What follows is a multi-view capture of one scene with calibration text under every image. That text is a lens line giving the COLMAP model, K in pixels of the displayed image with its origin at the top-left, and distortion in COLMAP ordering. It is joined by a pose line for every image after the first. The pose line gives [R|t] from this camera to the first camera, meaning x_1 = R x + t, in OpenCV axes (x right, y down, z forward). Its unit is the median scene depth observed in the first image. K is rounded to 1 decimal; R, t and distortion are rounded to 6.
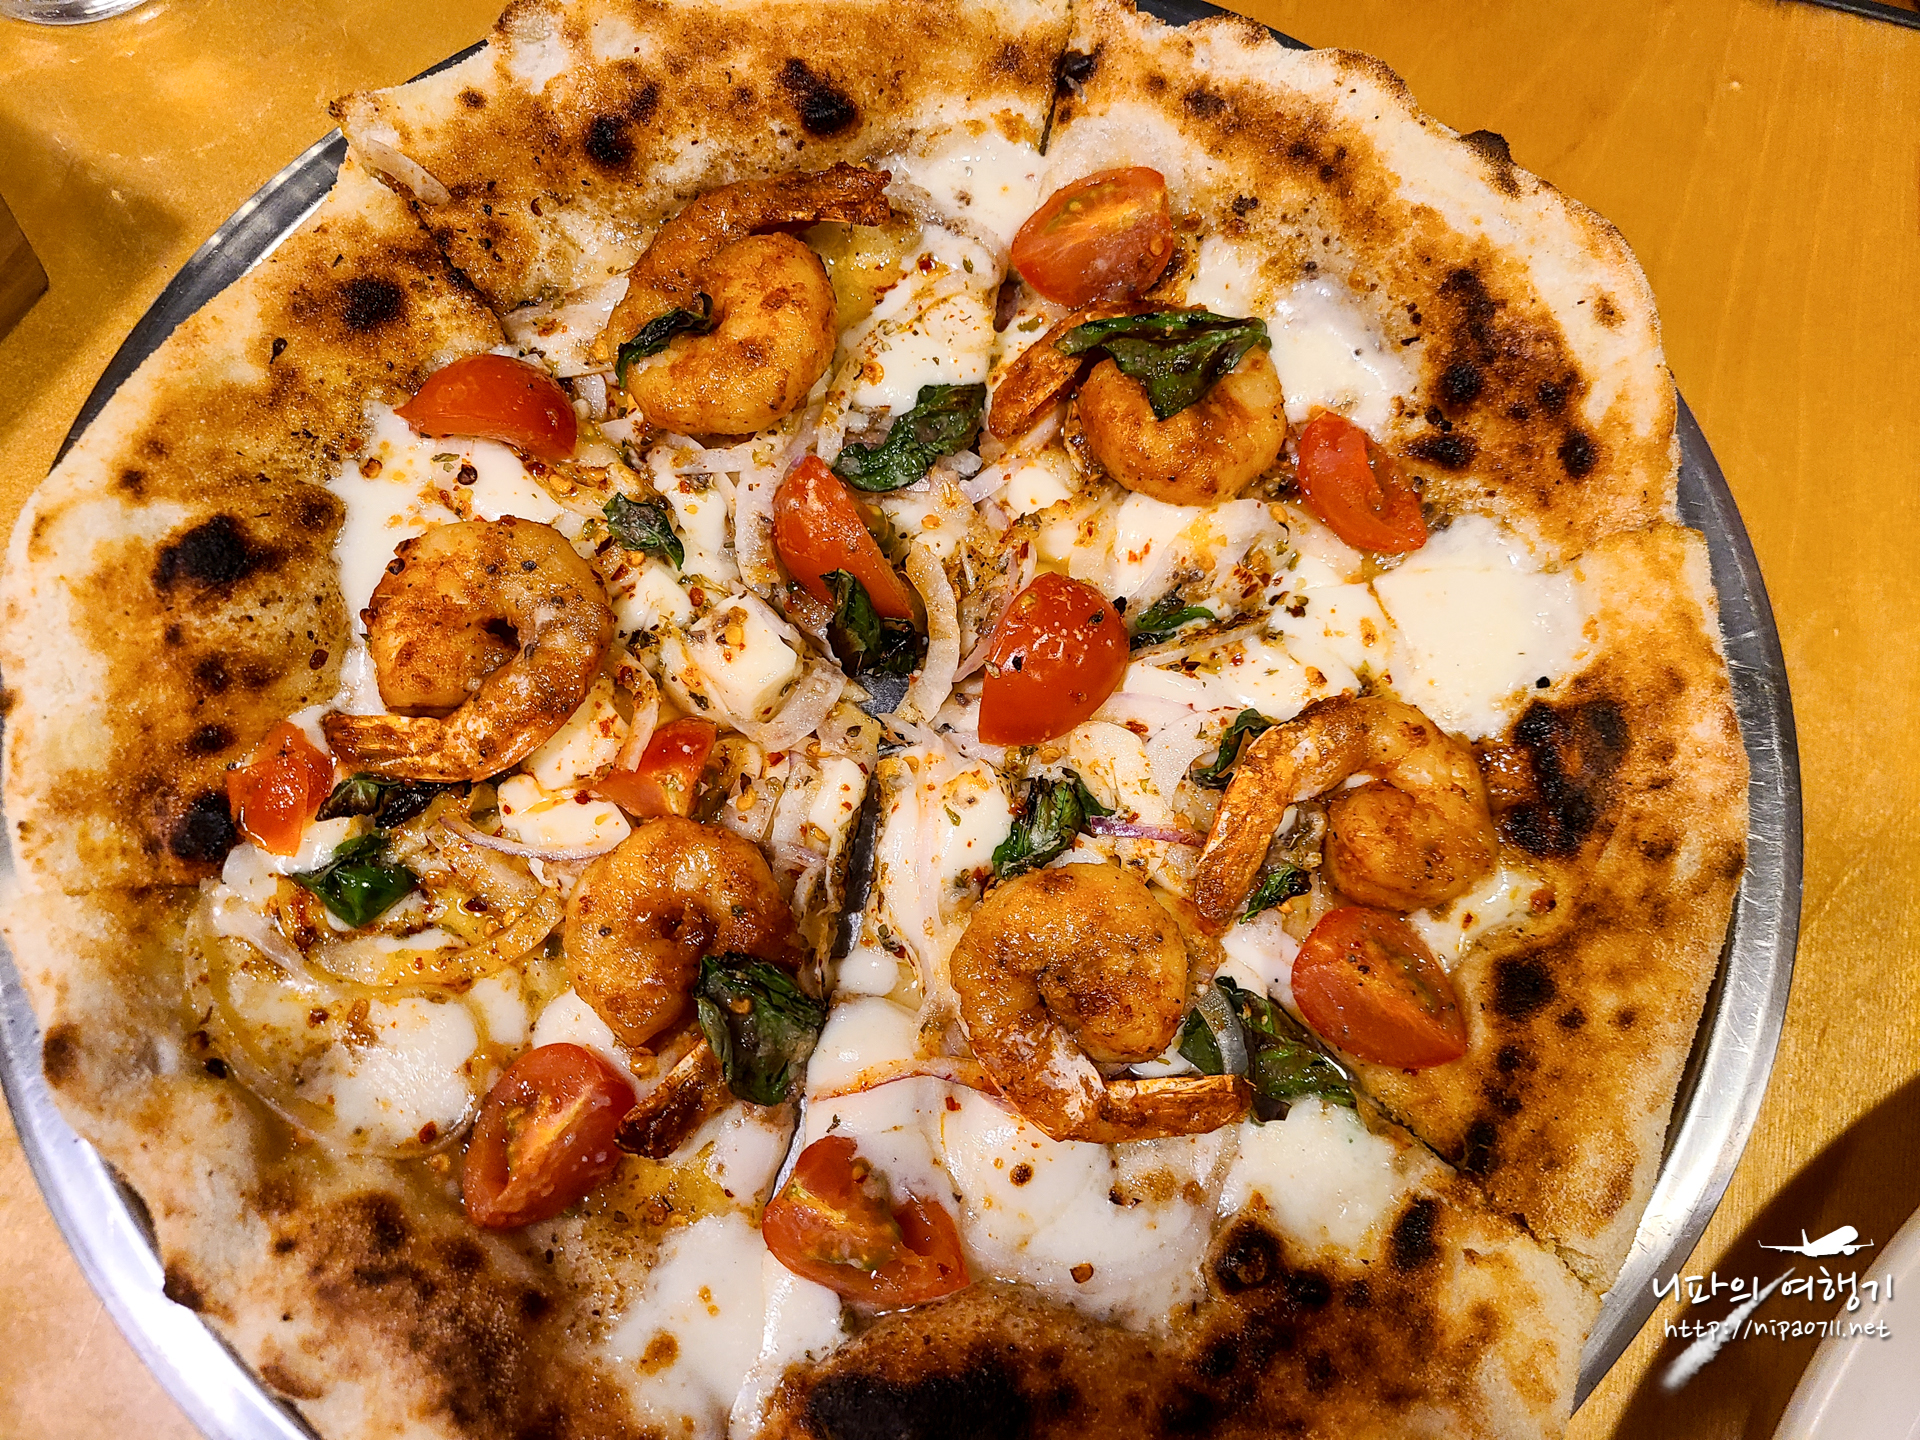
lens RADIAL K [[1454.8, 0, 963.6], [0, 1454.8, 759.7], [0, 0, 1]] dist [0.019259, -0.002486]
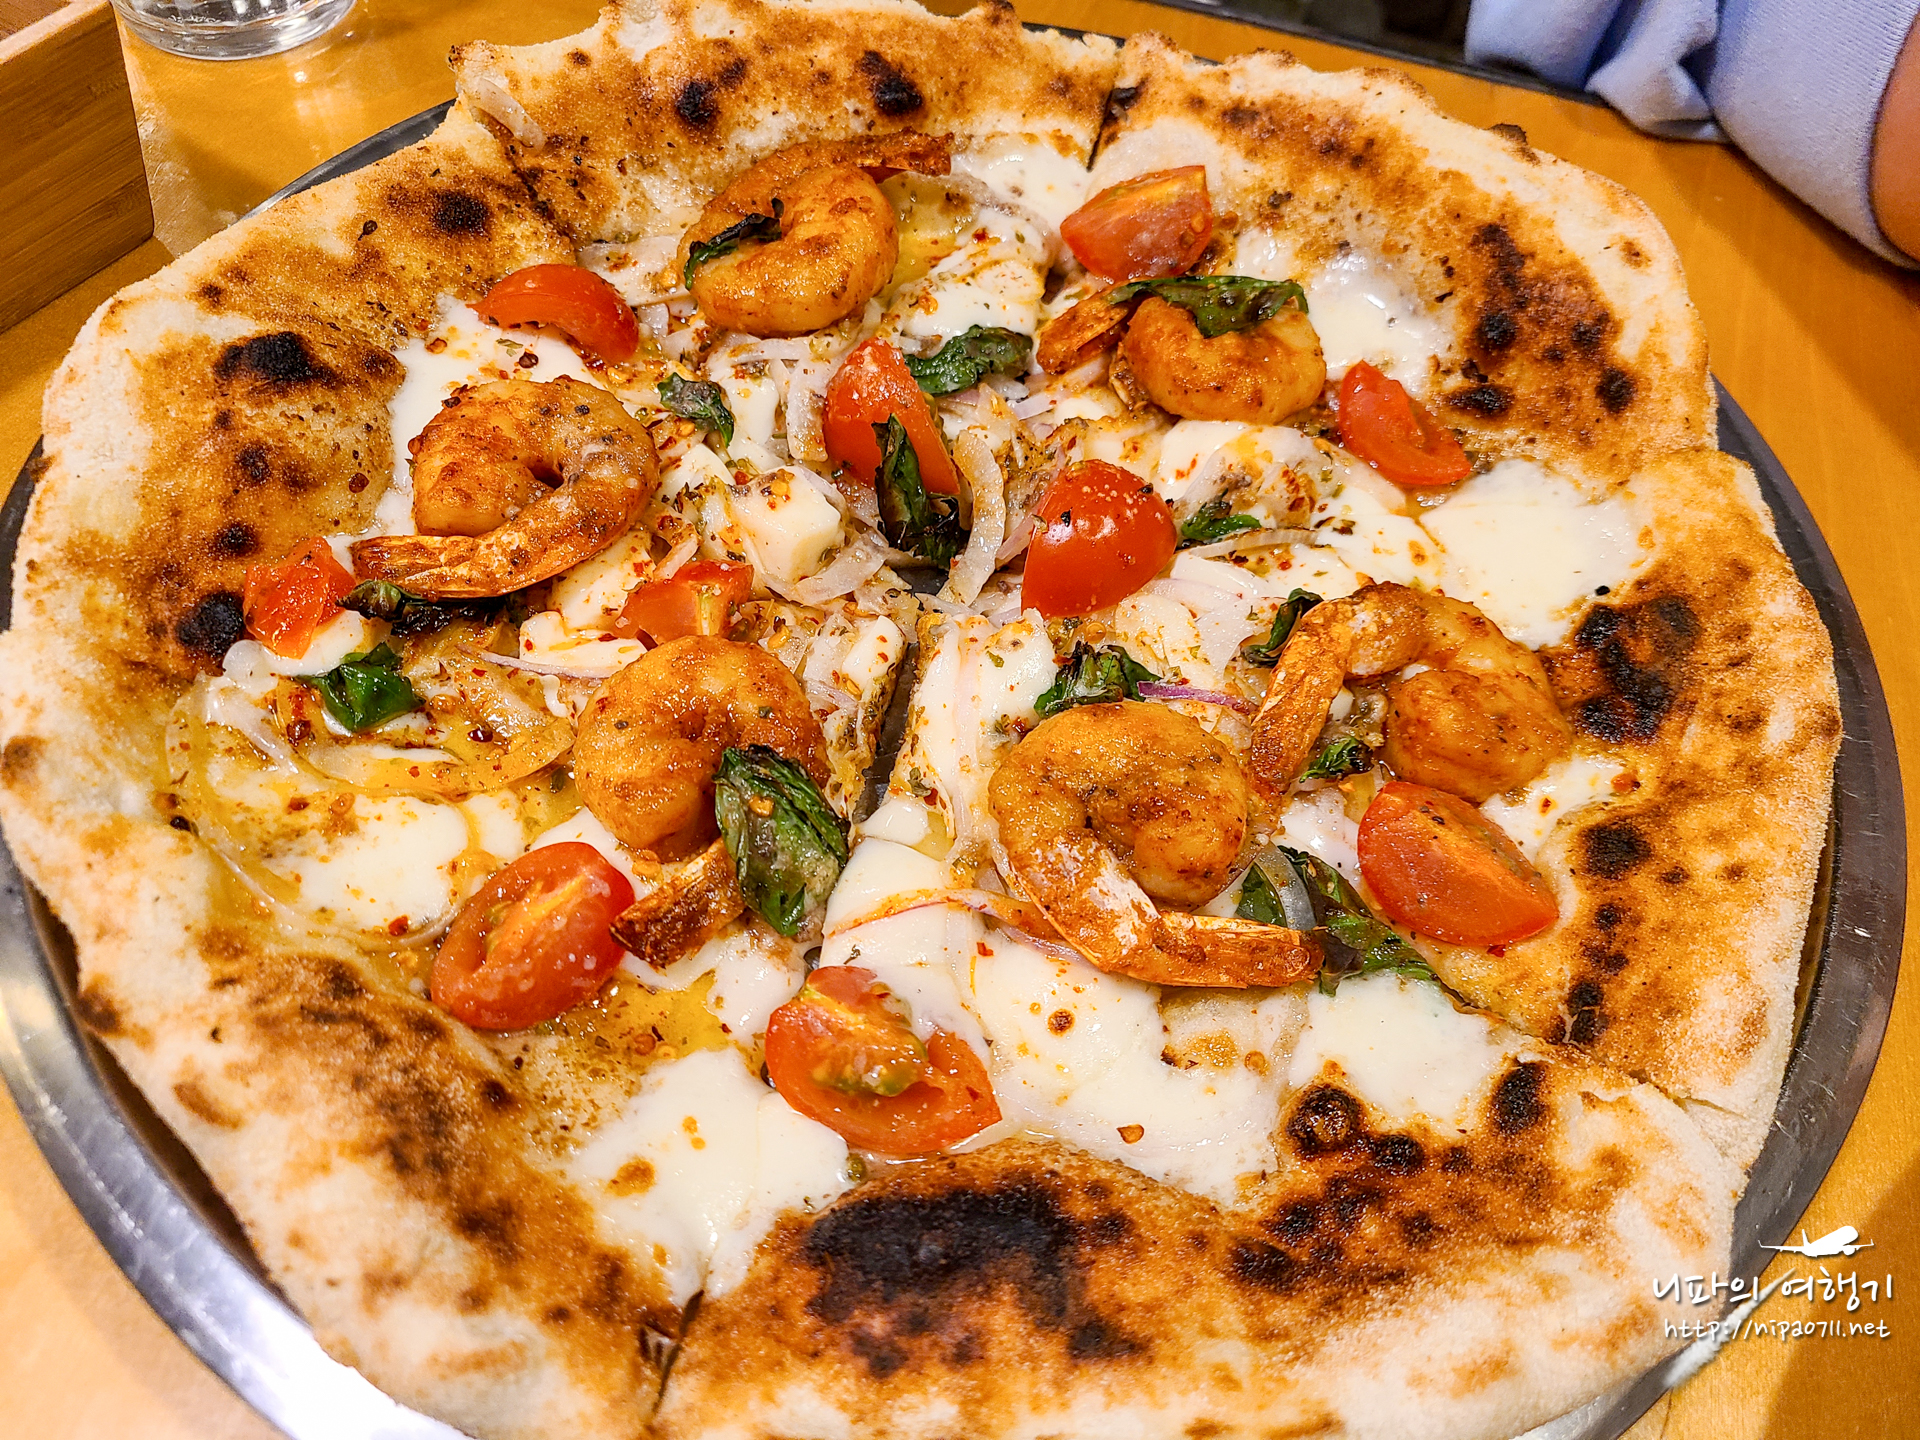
lens RADIAL K [[1473.6, 0, 935.2], [0, 1473.6, 753.4], [0, 0, 1]] dist [0.030136, -0.029260]
pose [[0.998844, 0.047278, -0.008685, -0.034436], [-0.047665, 0.950785, -0.306163, 0.384927], [-0.006217, 0.306223, 0.951939, 0.098764]]
